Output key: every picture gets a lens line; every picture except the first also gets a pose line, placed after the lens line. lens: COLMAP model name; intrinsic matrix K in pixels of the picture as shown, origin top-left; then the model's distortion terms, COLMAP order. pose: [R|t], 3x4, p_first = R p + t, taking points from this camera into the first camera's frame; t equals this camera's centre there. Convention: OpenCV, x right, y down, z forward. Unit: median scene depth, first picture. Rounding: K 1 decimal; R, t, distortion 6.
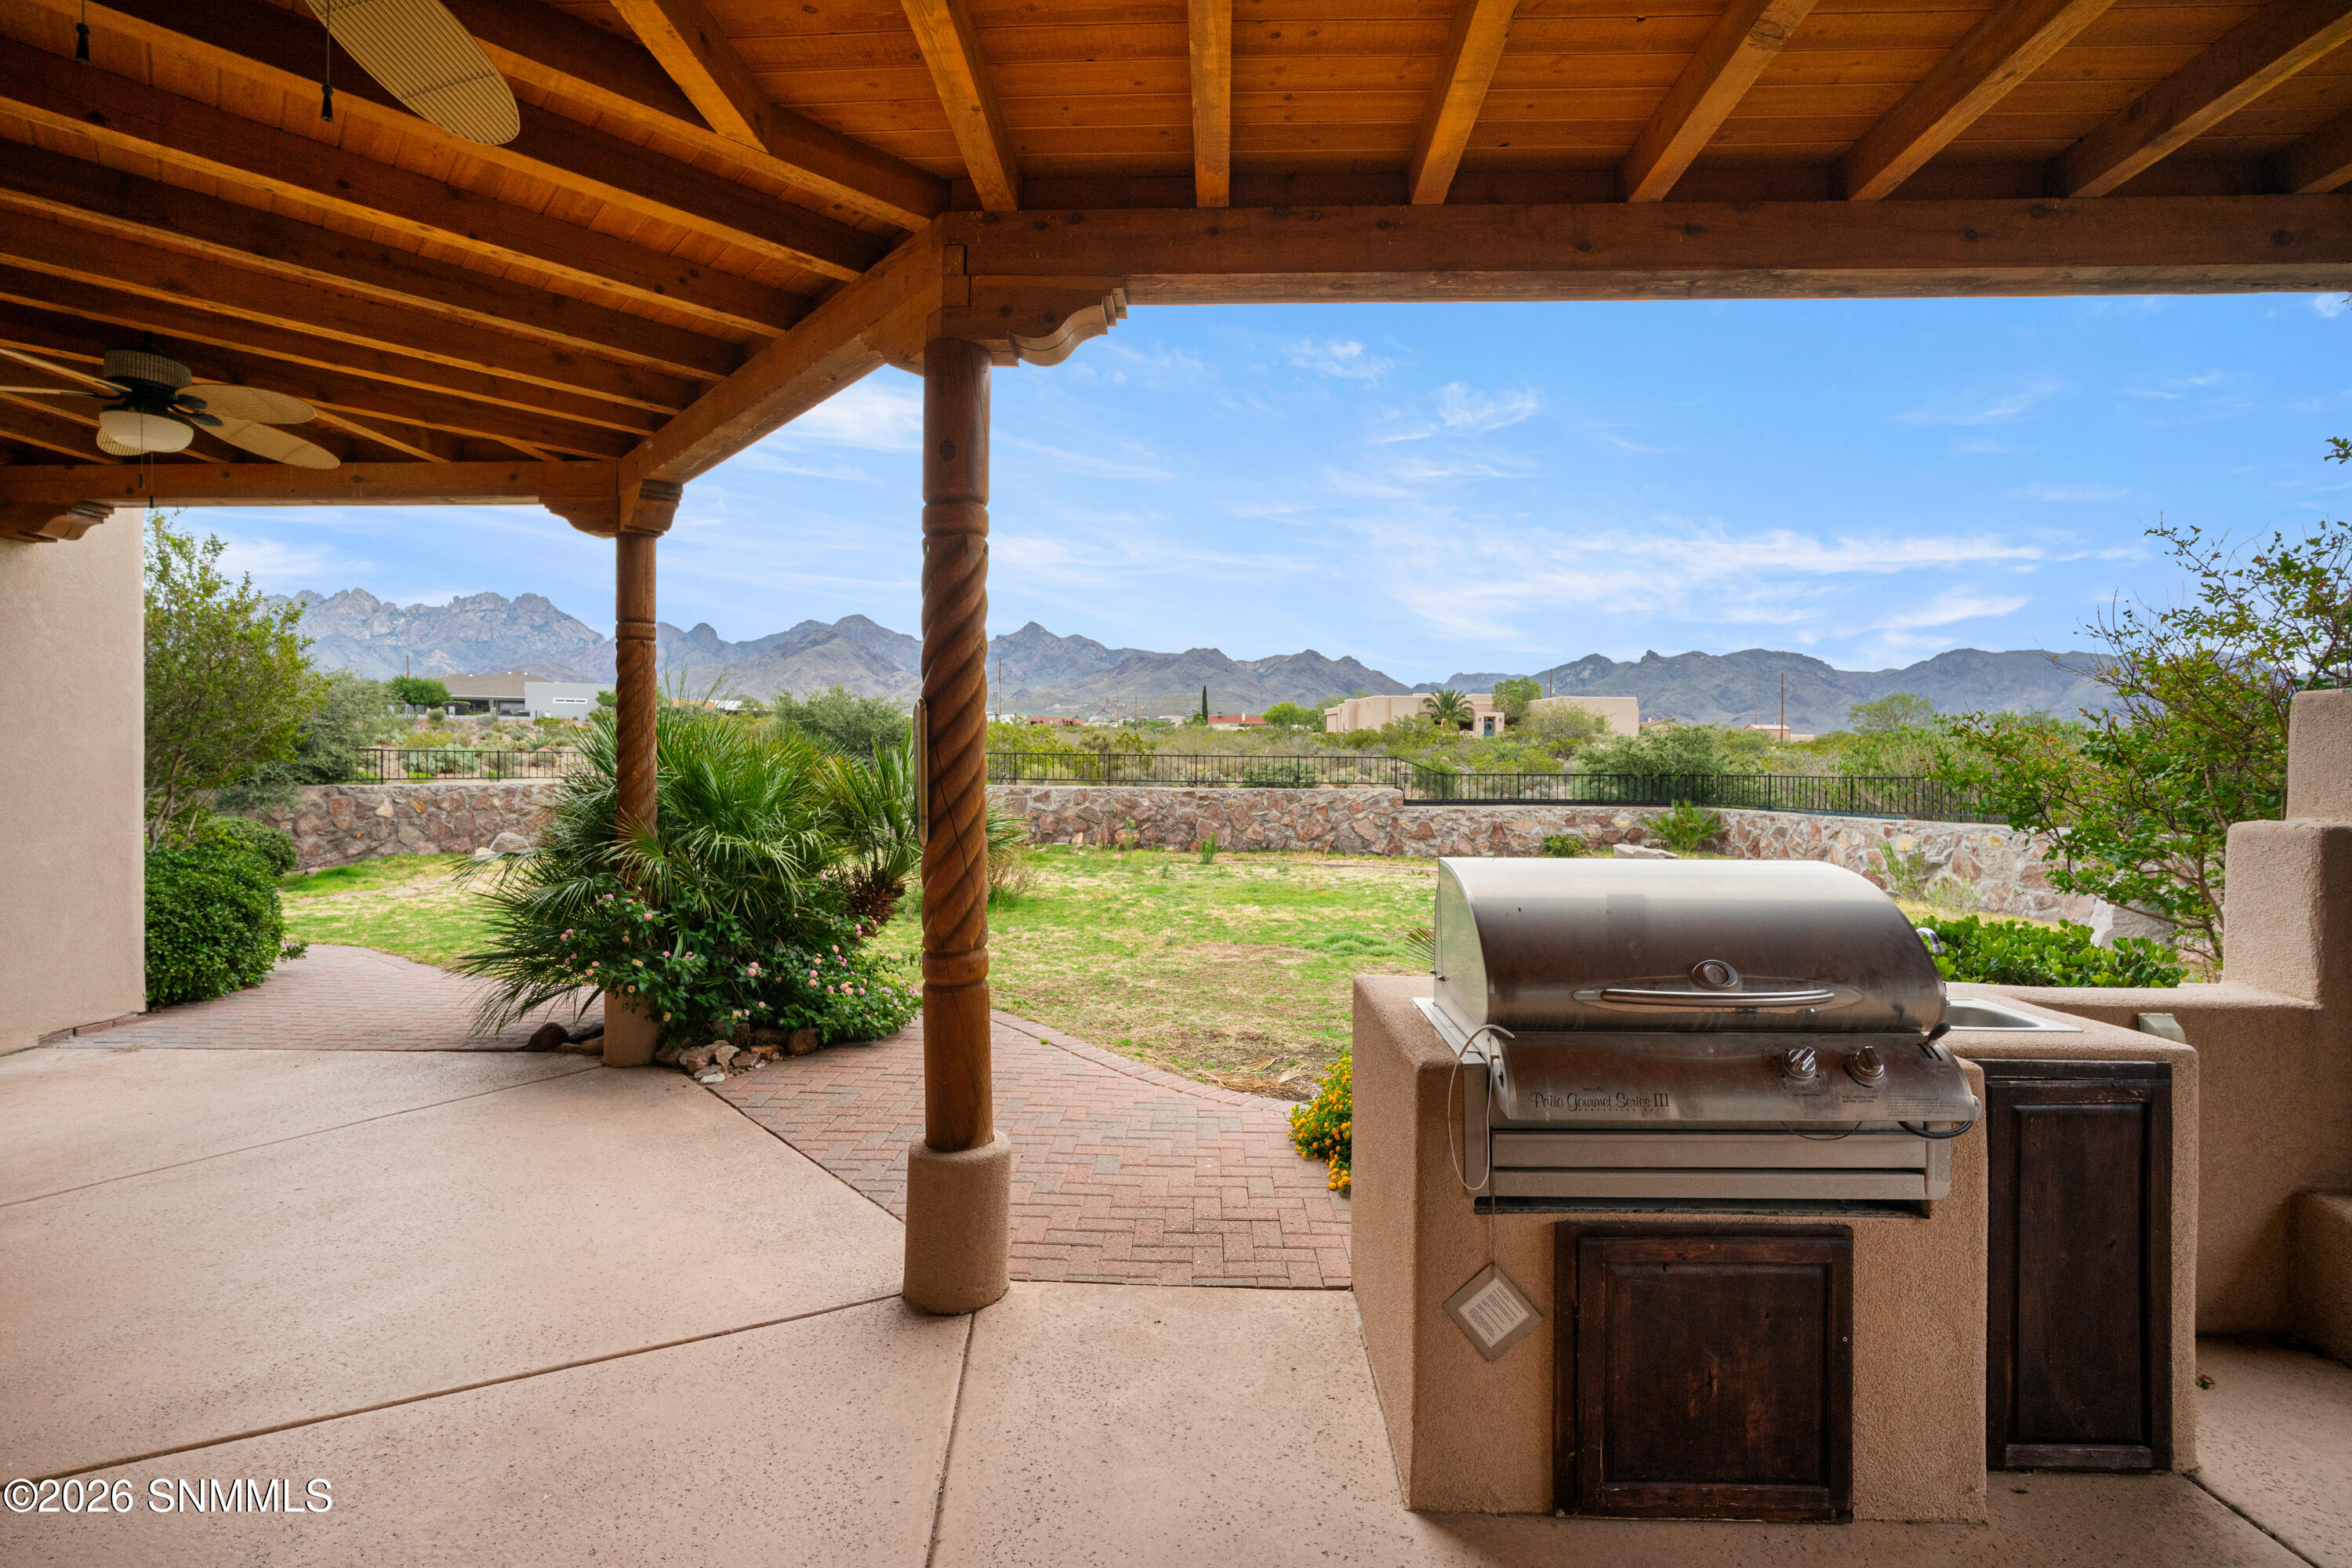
lens RADIAL K [[1035.2, 0, 1176.0], [0, 1035.2, 784.0], [0, 0, 1]] dist [-0.007378, 0.000556]
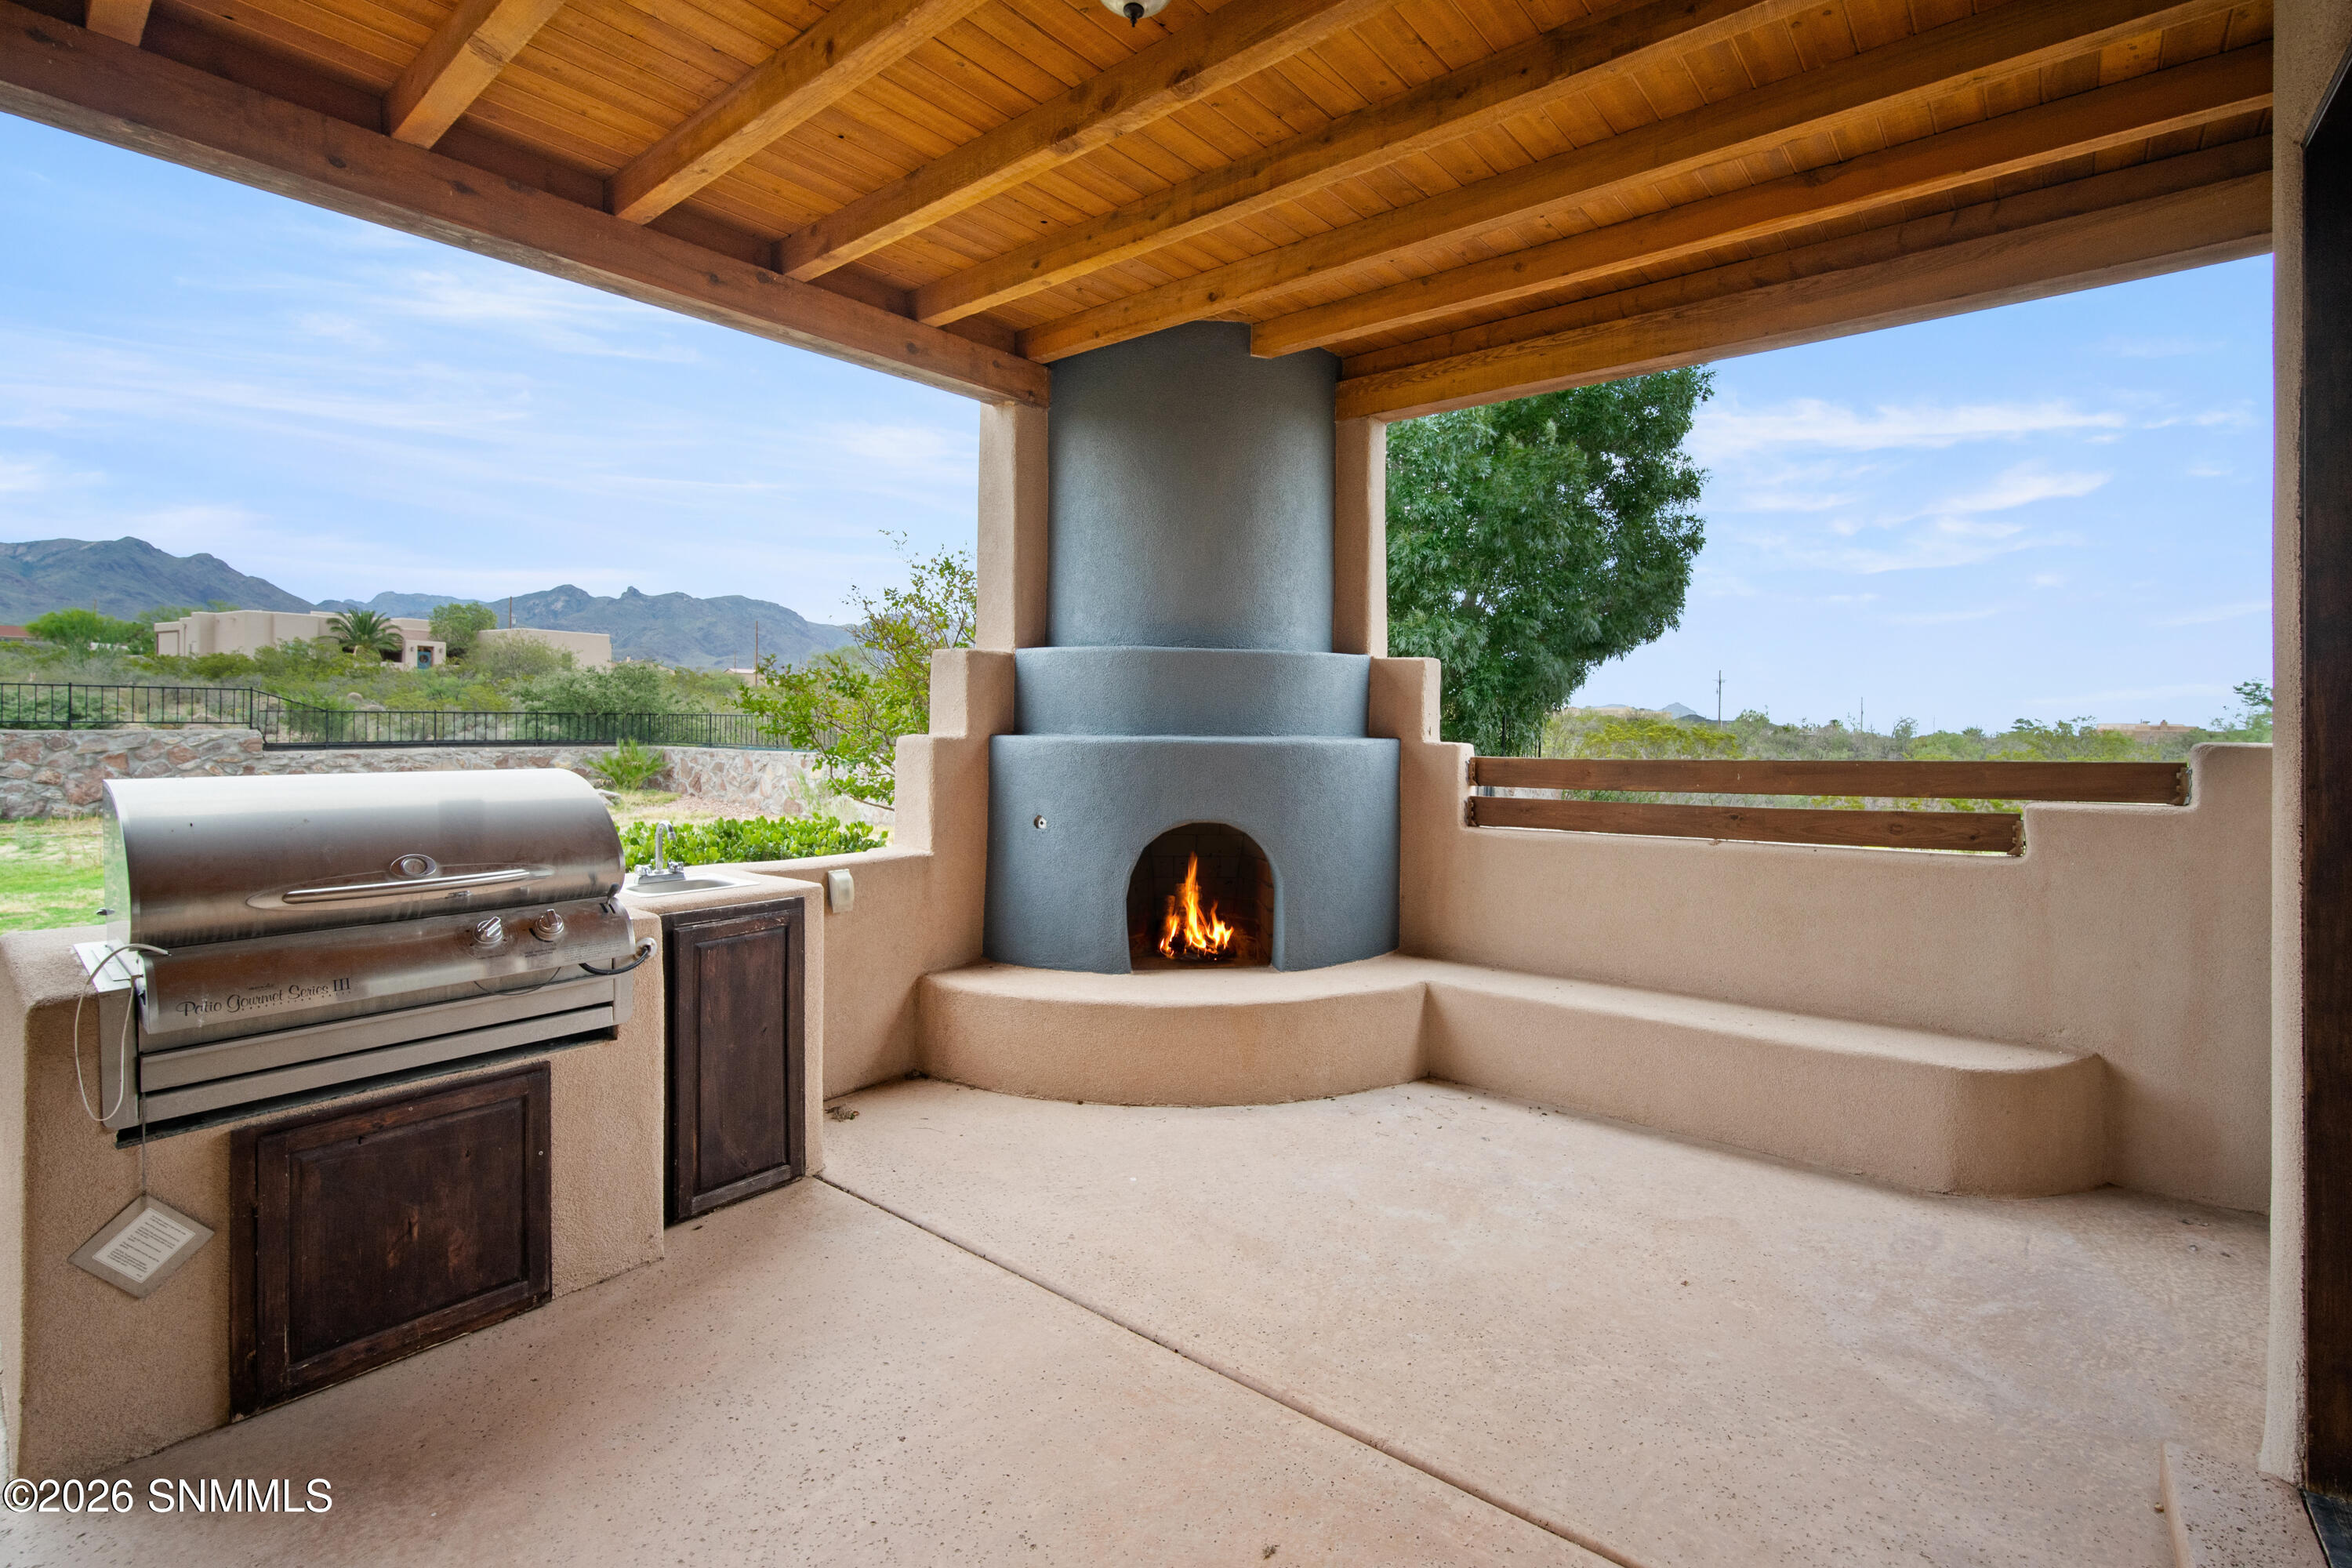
lens RADIAL K [[1053.9, 0, 1194.6], [0, 1053.9, 725.6], [0, 0, 1]] dist [-0.012071, 0.003997]
pose [[0.604919, -0.003286, 0.796280, 0.093652], [0.004007, 0.999991, 0.001082, 0.023938], [-0.796277, 0.002536, 0.604927, -0.269321]]
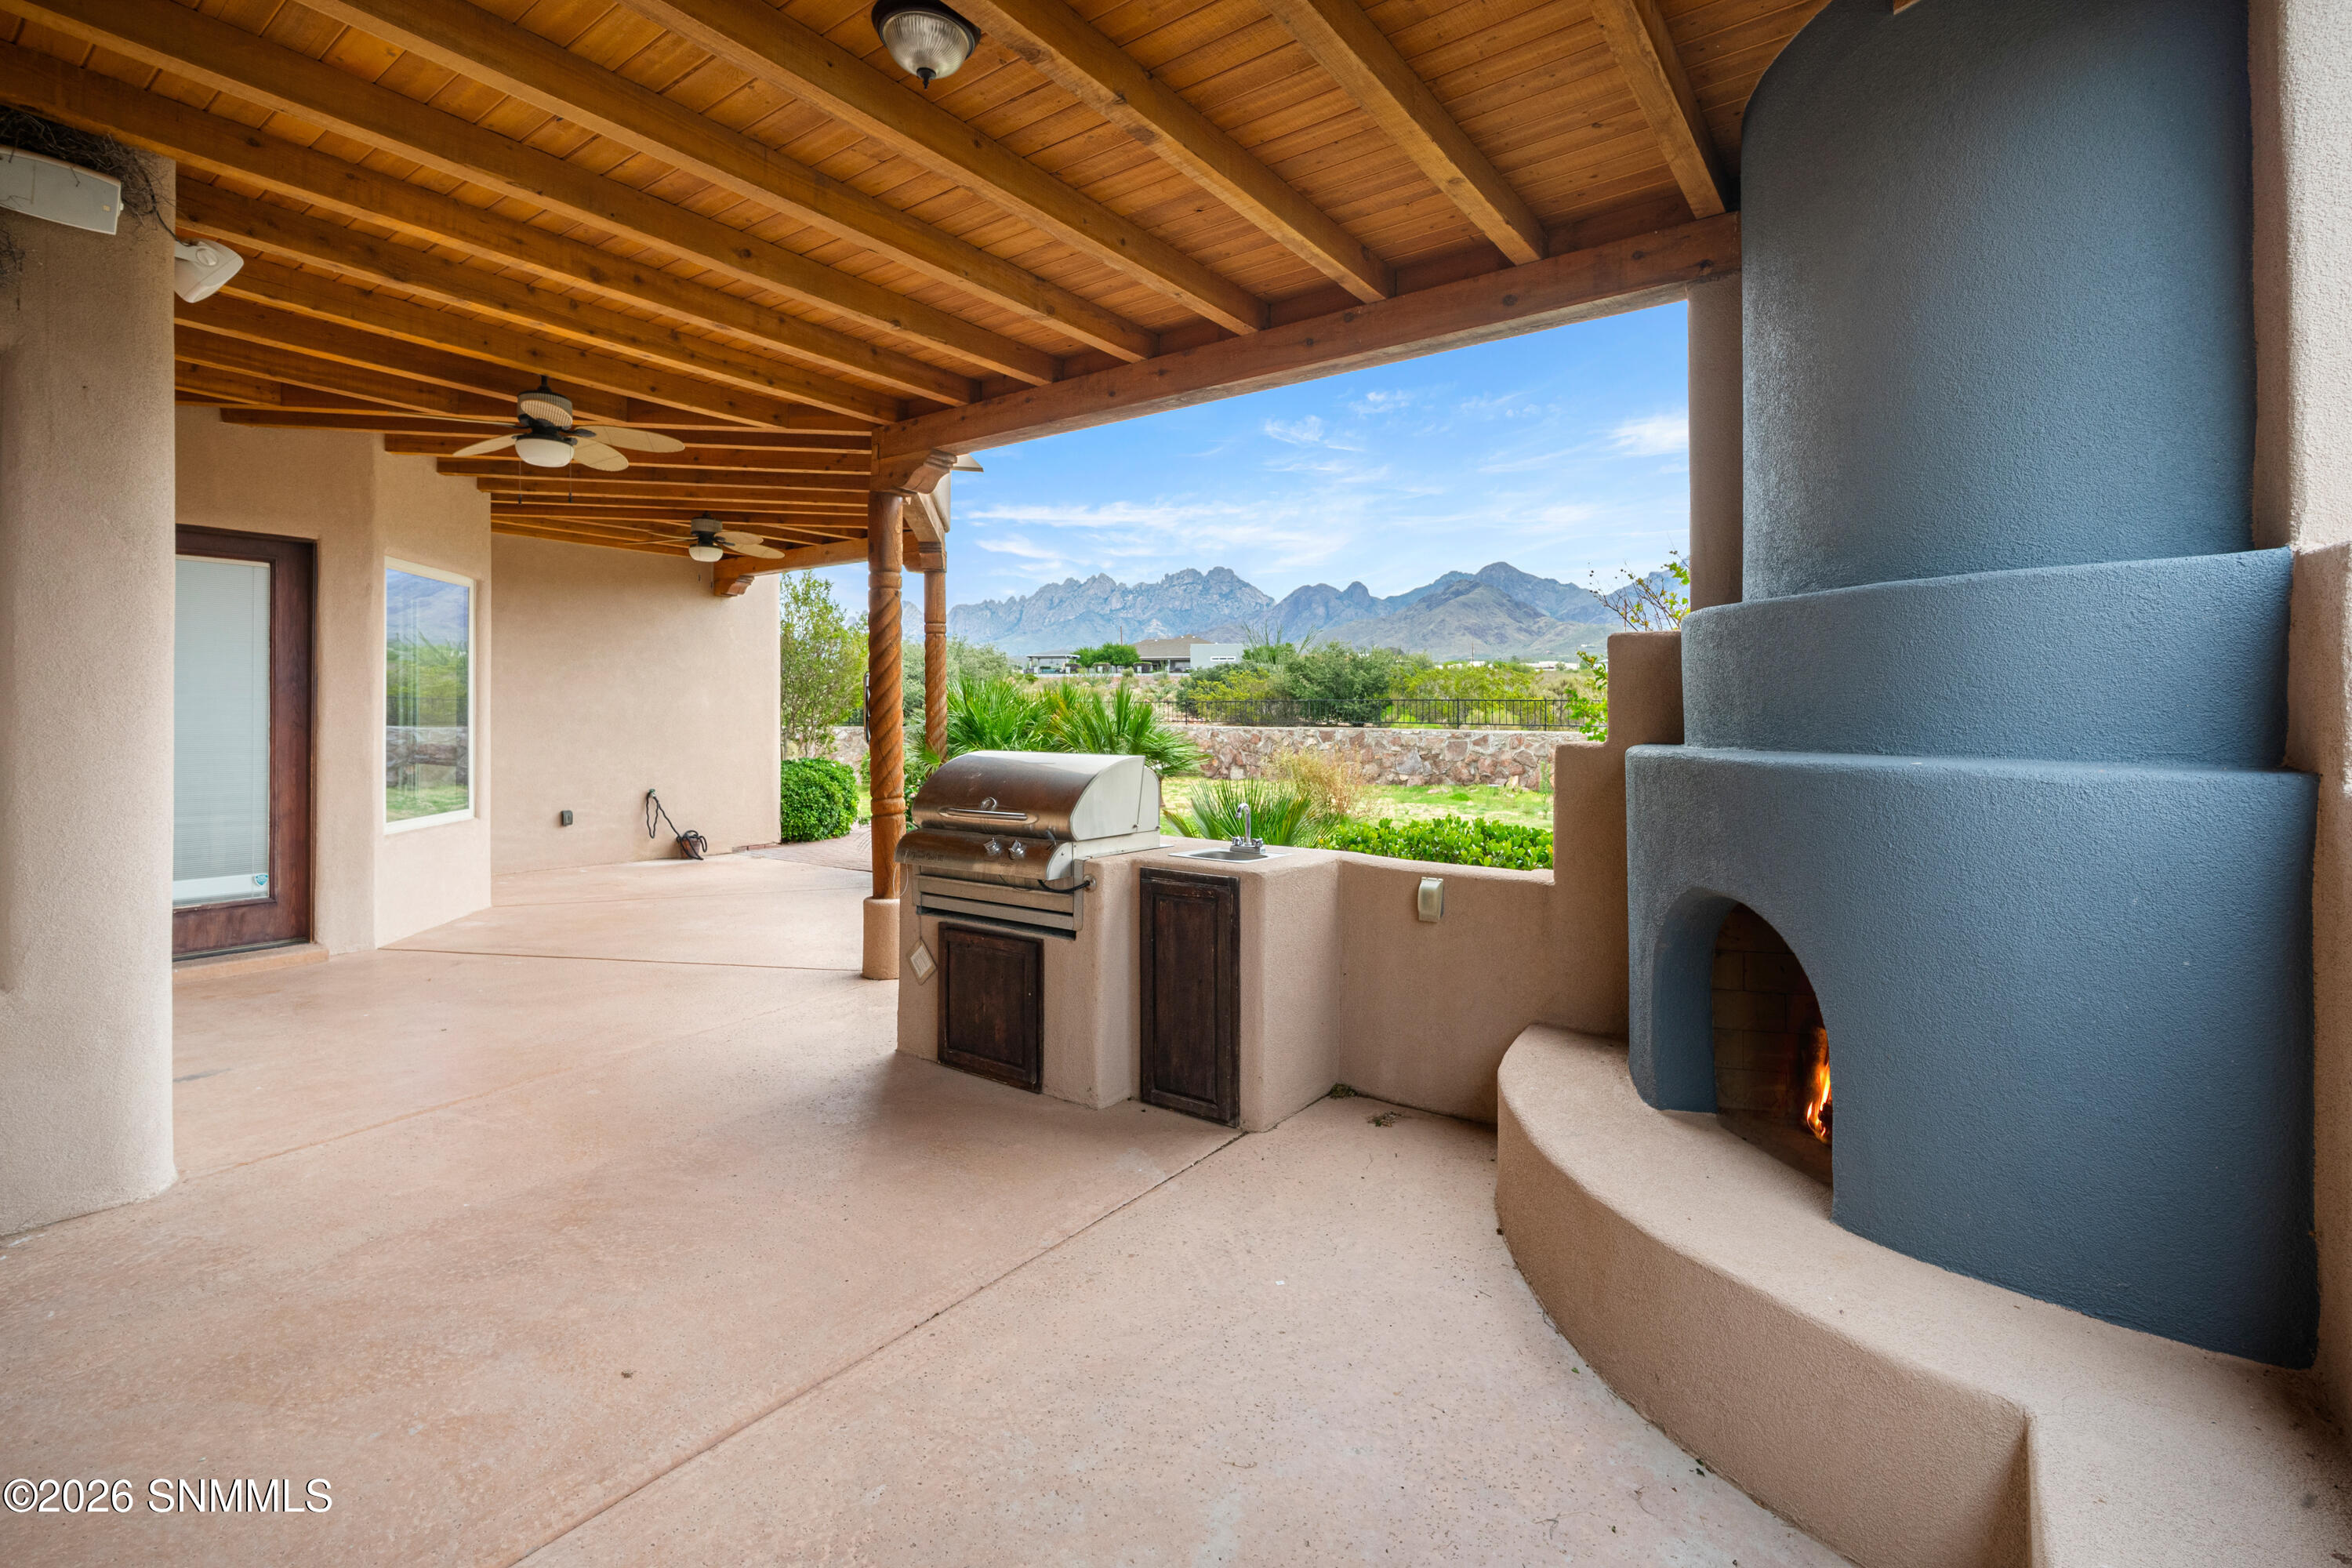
lens RADIAL K [[1053.9, 0, 1194.6], [0, 1053.9, 725.6], [0, 0, 1]] dist [-0.012071, 0.003997]
pose [[0.830861, 0.004578, -0.556461, 1.459125], [-0.008435, 0.999955, -0.004368, 0.027107], [0.556416, 0.008323, 0.830862, -0.350002]]
